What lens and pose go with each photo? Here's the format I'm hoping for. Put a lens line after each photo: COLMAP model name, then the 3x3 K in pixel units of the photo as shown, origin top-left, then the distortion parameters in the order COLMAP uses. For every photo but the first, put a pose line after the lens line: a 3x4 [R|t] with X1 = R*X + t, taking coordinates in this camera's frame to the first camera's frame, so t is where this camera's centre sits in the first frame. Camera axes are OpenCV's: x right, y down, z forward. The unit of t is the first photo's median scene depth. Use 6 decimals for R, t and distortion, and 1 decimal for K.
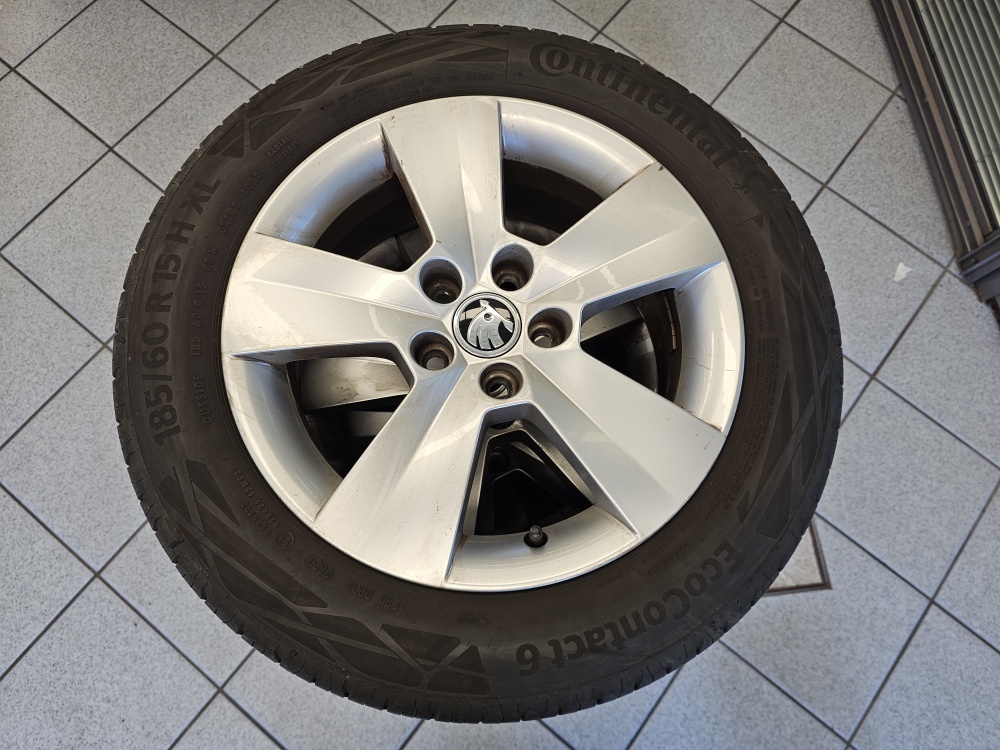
lens RADIAL K [[684.9, 0, 494.1], [0, 684.9, 371.7], [0, 0, 1]] dist [0.047940, -0.053243]
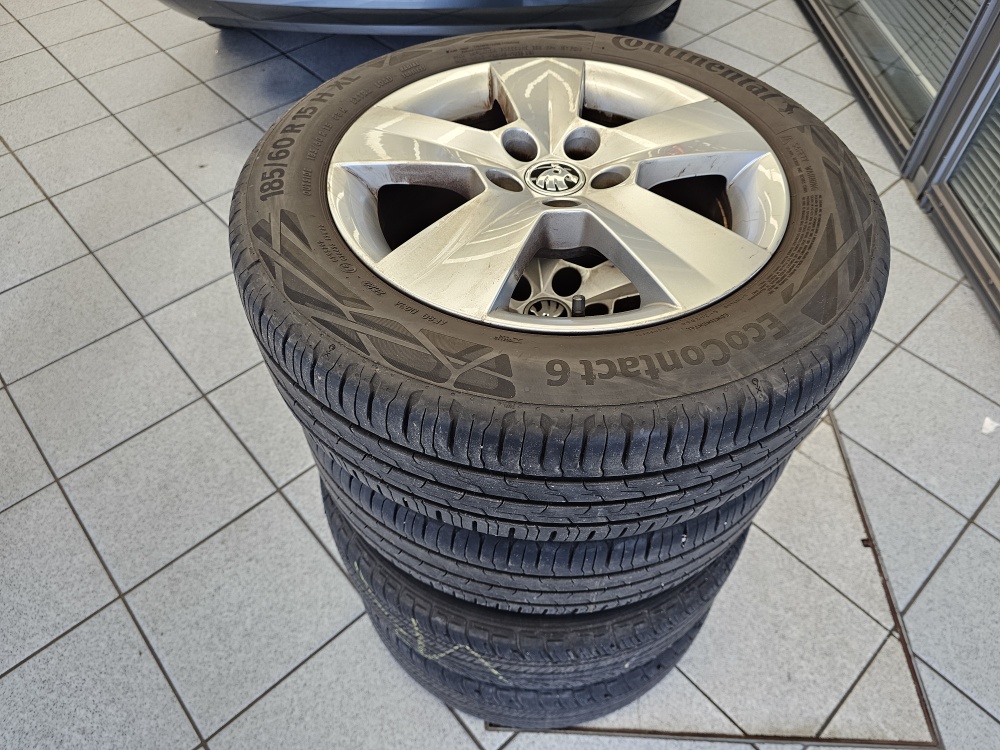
lens RADIAL K [[684.9, 0, 498.7], [0, 684.9, 368.5], [0, 0, 1]] dist [0.047940, -0.053243]
pose [[0.986128, 0.098348, -0.133711, 0.039992], [-0.145661, 0.898996, -0.413025, 0.343153], [0.079585, 0.426772, 0.900851, 0.045784]]
